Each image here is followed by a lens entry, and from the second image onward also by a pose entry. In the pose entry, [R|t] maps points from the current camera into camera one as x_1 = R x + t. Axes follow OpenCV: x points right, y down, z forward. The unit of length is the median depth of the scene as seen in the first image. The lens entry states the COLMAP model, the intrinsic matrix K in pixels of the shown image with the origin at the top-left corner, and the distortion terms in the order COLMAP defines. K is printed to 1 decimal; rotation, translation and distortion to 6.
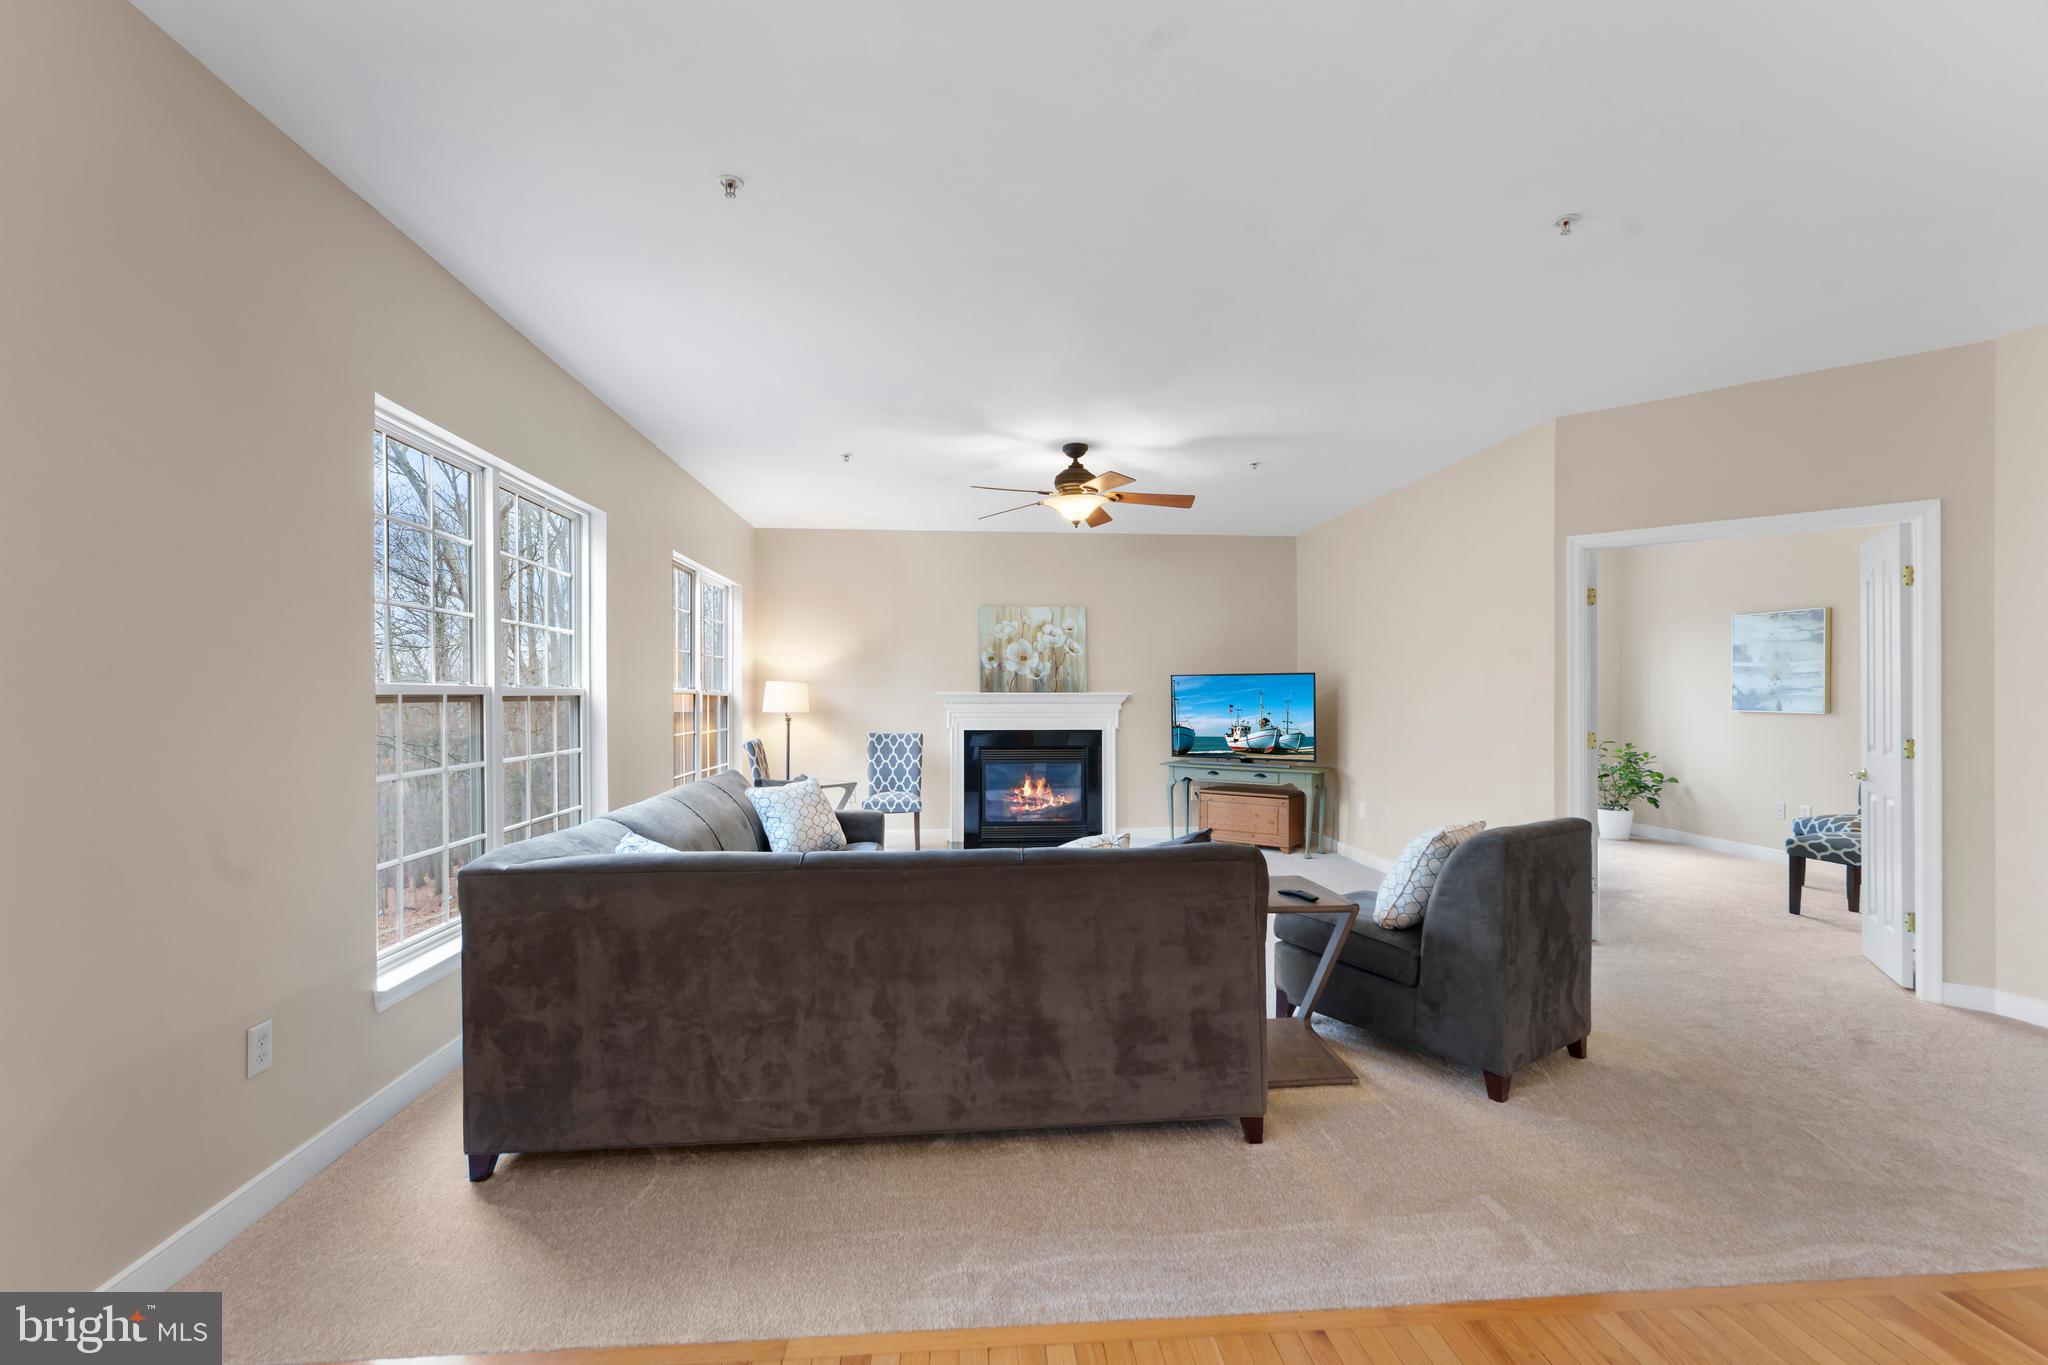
lens RADIAL K [[857.5, 0, 1029.2], [0, 857.5, 710.9], [0, 0, 1]] dist [-0.001908, -0.000364]
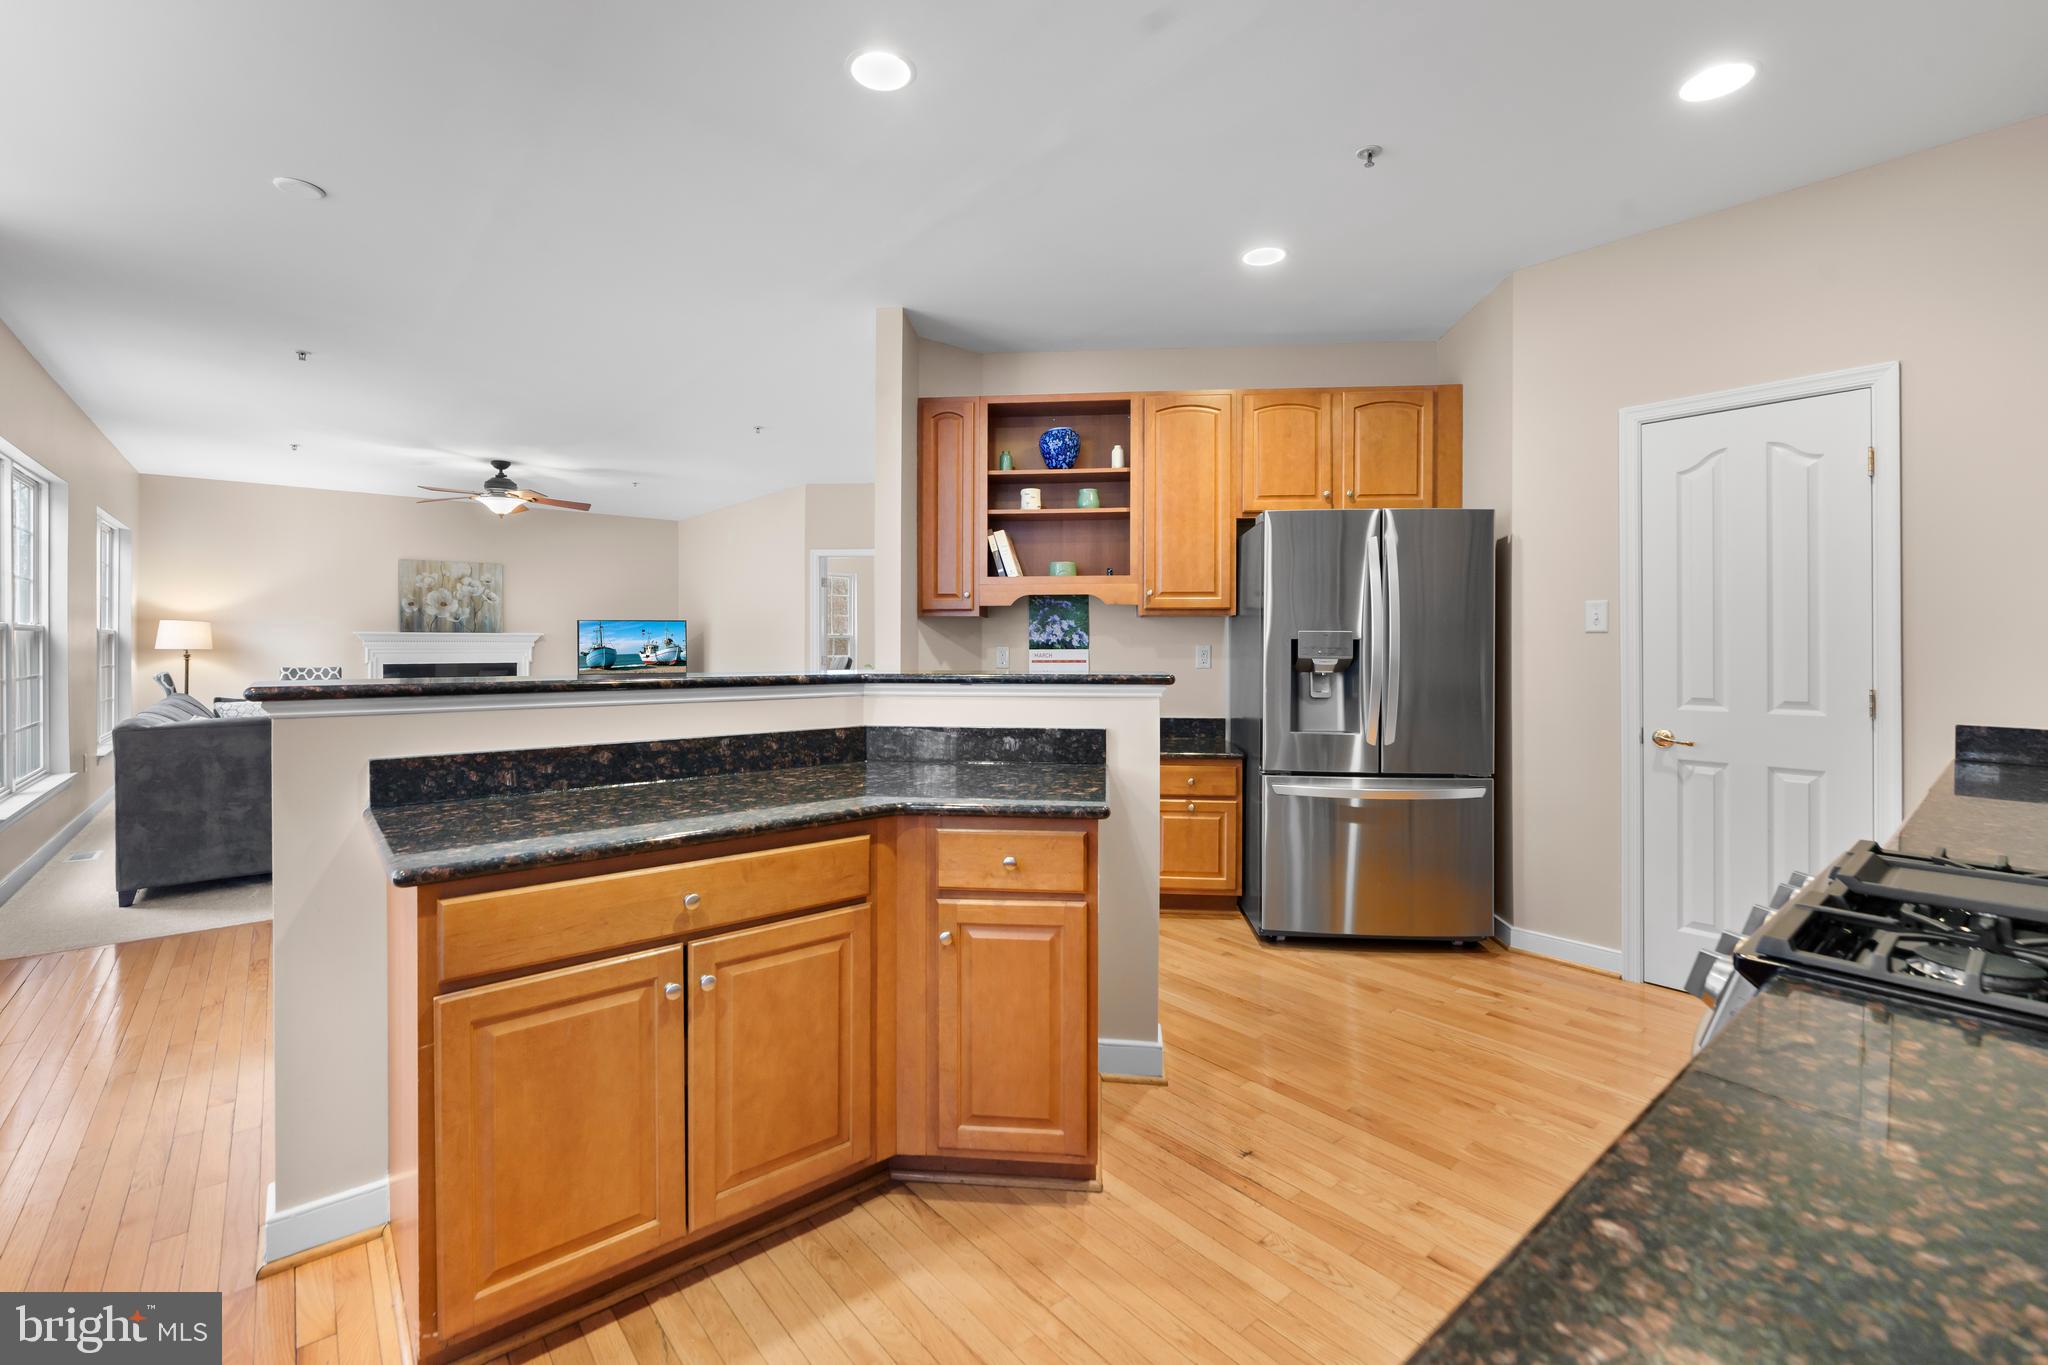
lens RADIAL K [[899.2, 0, 1024.4], [0, 899.2, 637.5], [0, 0, 1]] dist [-0.001483, -0.000158]
pose [[0.818322, 0.003670, 0.574748, -0.067725], [0.008154, 0.999805, -0.017993, 0.015999], [-0.574702, 0.019411, 0.818133, -0.538015]]
